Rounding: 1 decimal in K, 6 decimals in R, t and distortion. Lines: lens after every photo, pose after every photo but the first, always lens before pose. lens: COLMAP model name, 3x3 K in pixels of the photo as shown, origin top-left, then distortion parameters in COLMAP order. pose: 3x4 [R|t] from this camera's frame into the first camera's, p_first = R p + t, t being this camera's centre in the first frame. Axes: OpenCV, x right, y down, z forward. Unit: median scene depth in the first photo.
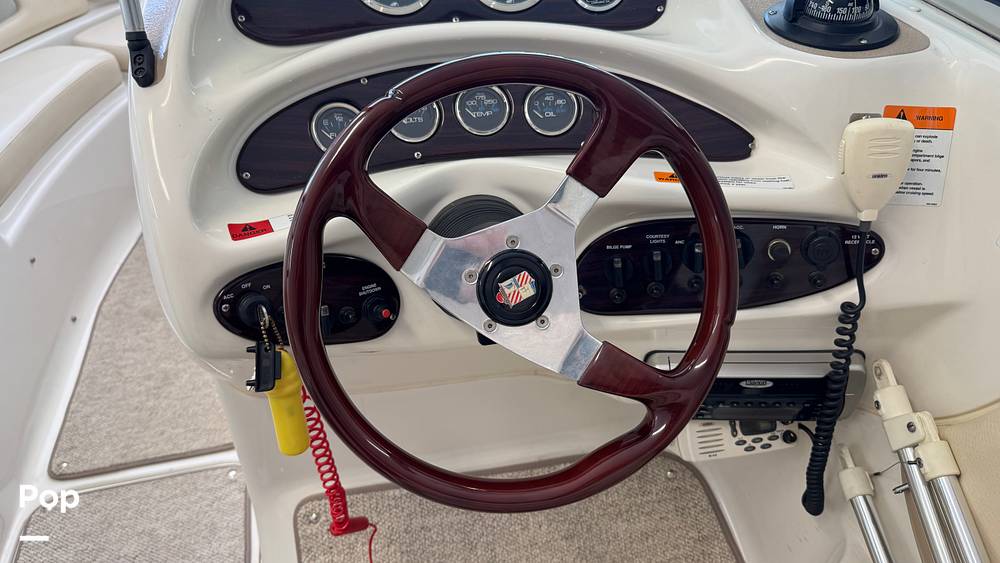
lens RADIAL K [[714.9, 0, 500.9], [0, 714.9, 291.1], [0, 0, 1]] dist [0.102453, -0.123824]
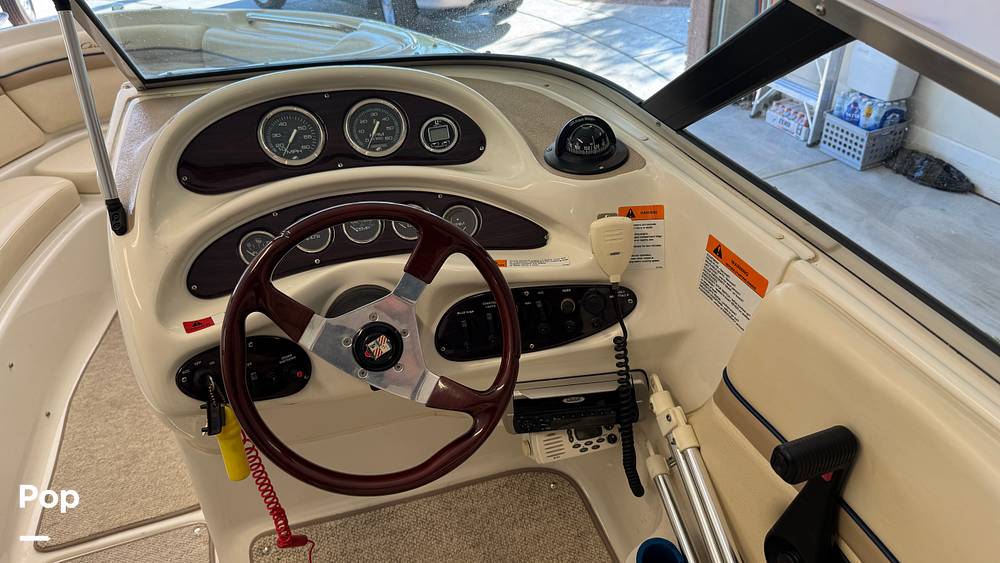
lens RADIAL K [[714.9, 0, 500.9], [0, 714.9, 291.1], [0, 0, 1]] dist [0.102453, -0.123824]
pose [[0.994464, -0.087578, 0.058071, 0.165333], [0.092446, 0.991887, -0.087256, 0.029122], [-0.049958, 0.092141, 0.994492, -0.449812]]
